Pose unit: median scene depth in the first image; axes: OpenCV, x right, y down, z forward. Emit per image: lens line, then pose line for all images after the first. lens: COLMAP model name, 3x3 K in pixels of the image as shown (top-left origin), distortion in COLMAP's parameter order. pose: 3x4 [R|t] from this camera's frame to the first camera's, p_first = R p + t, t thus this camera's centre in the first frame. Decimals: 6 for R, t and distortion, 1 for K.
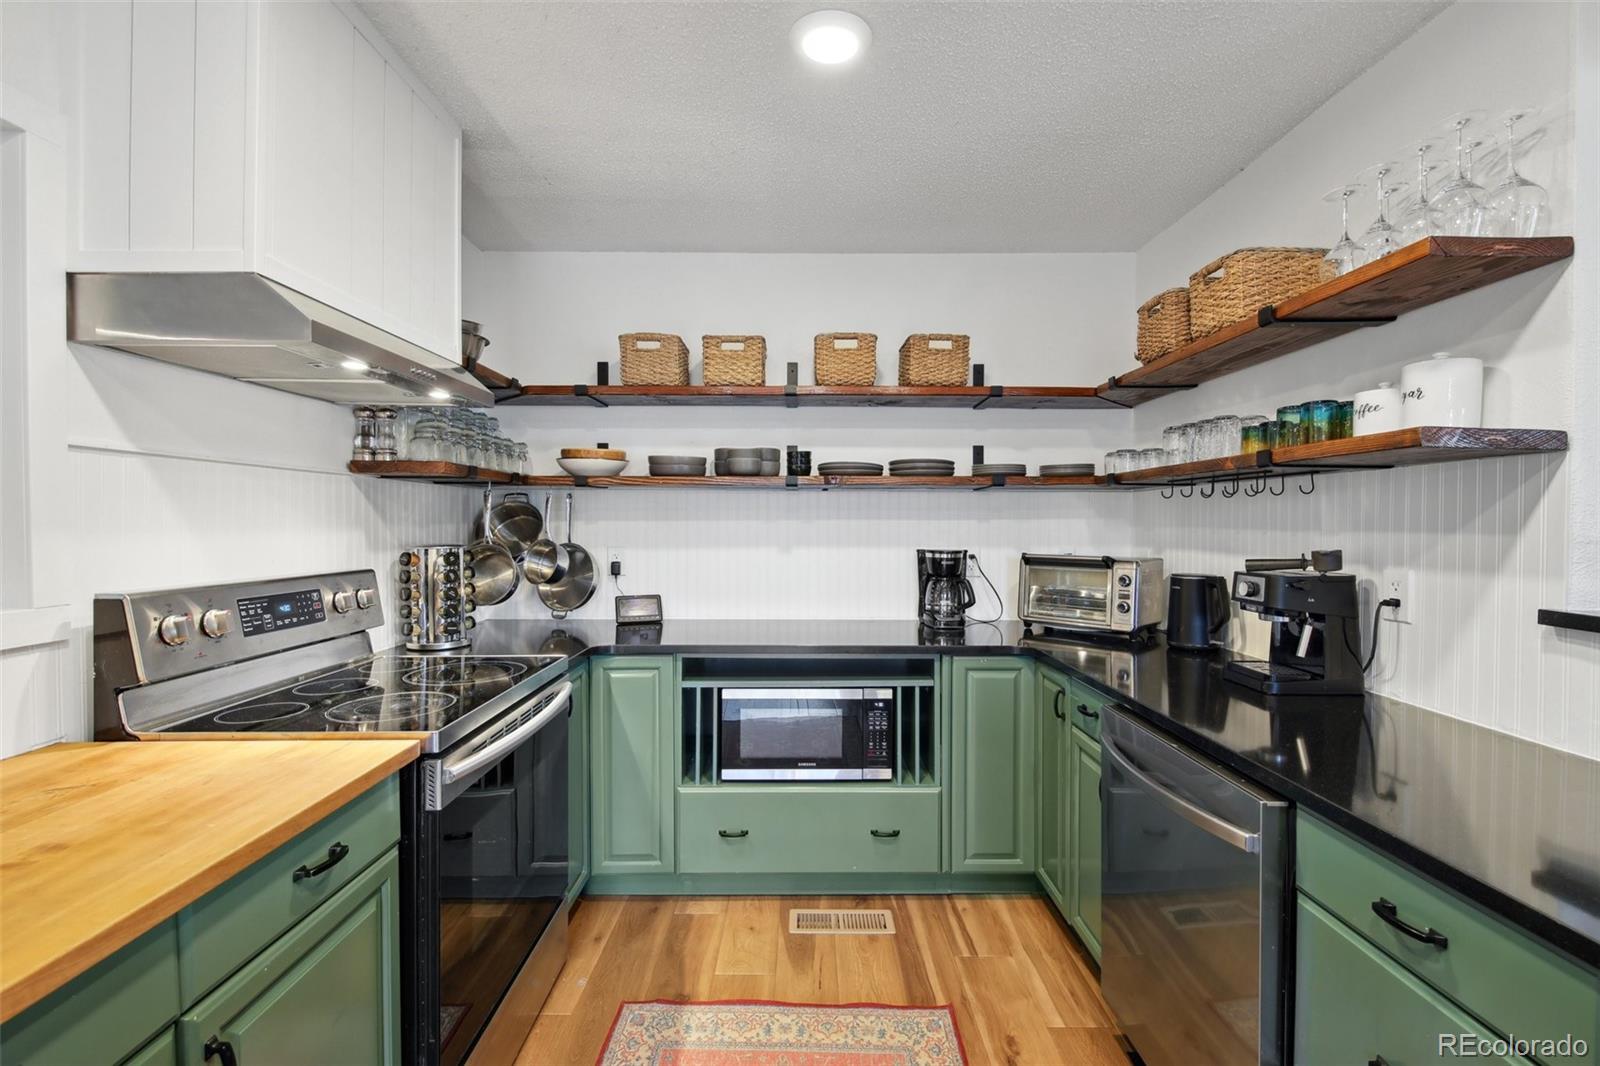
lens RADIAL K [[704.5, 0, 798.0], [0, 704.5, 528.6], [0, 0, 1]] dist [0.003925, -0.000220]
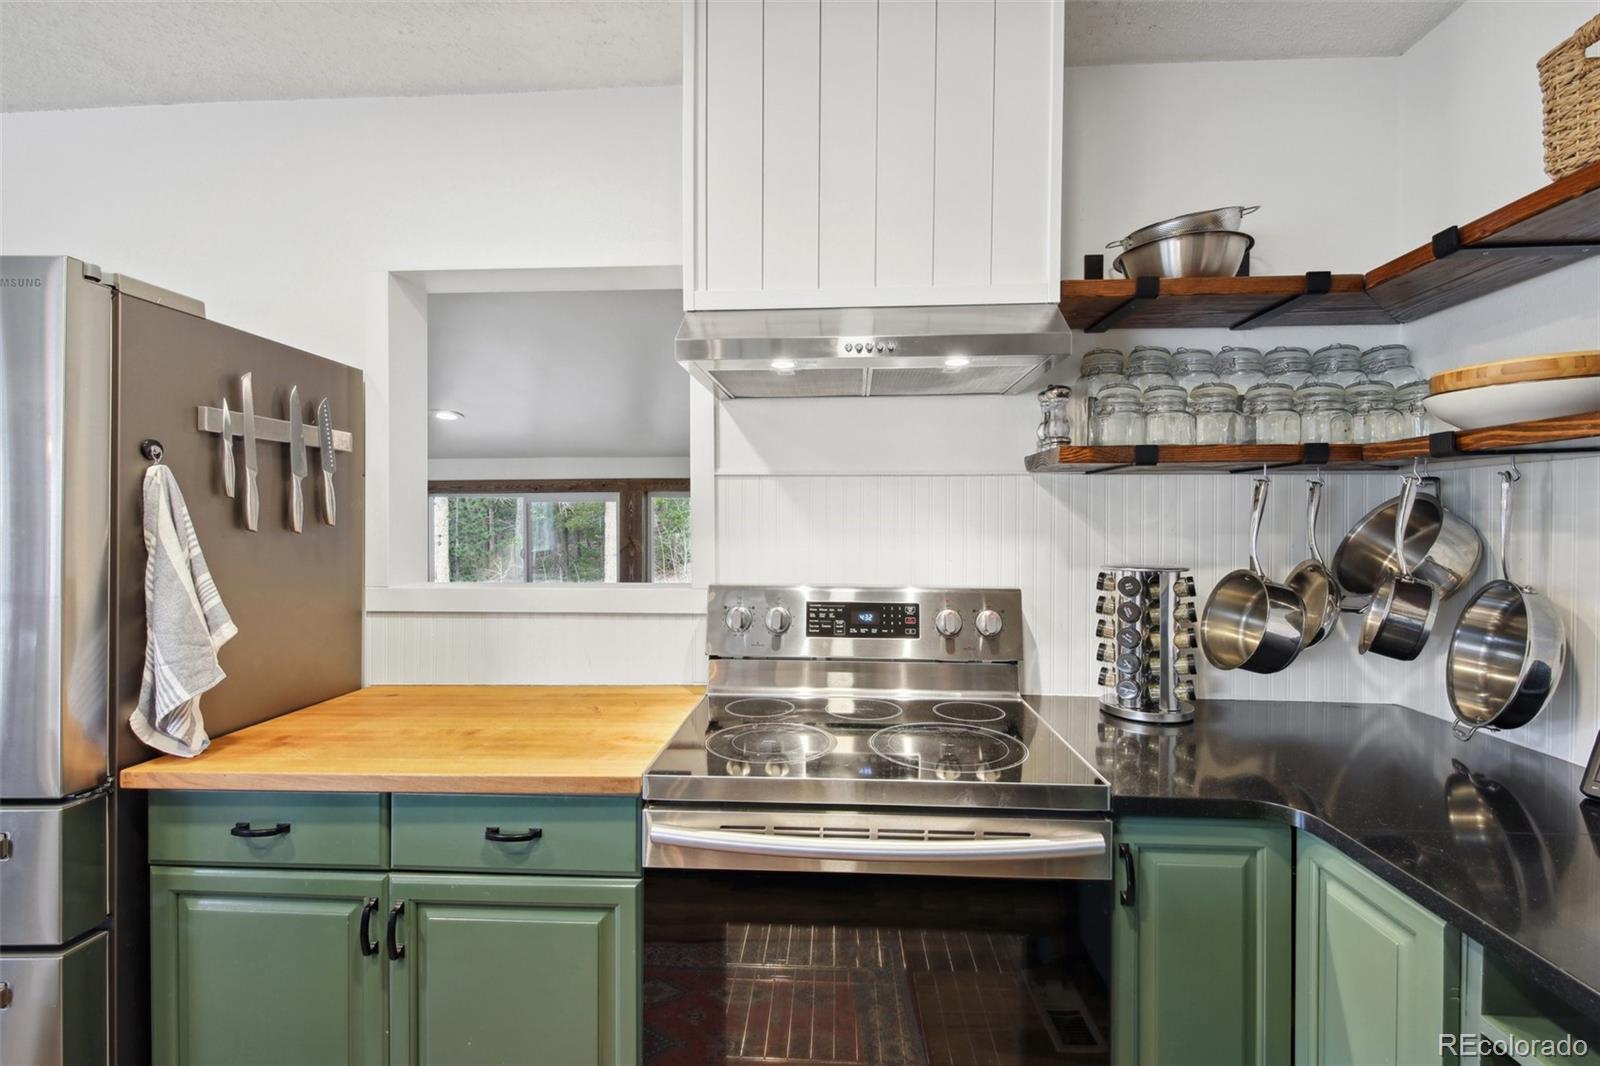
lens RADIAL K [[704.5, 0, 791.4], [0, 704.5, 525.3], [0, 0, 1]] dist [0.003925, -0.000220]
pose [[-0.059720, 0.004656, -0.998204, 0.272423], [-0.009986, 0.999936, 0.005262, -0.020906], [0.998165, 0.010283, -0.059670, 0.970176]]
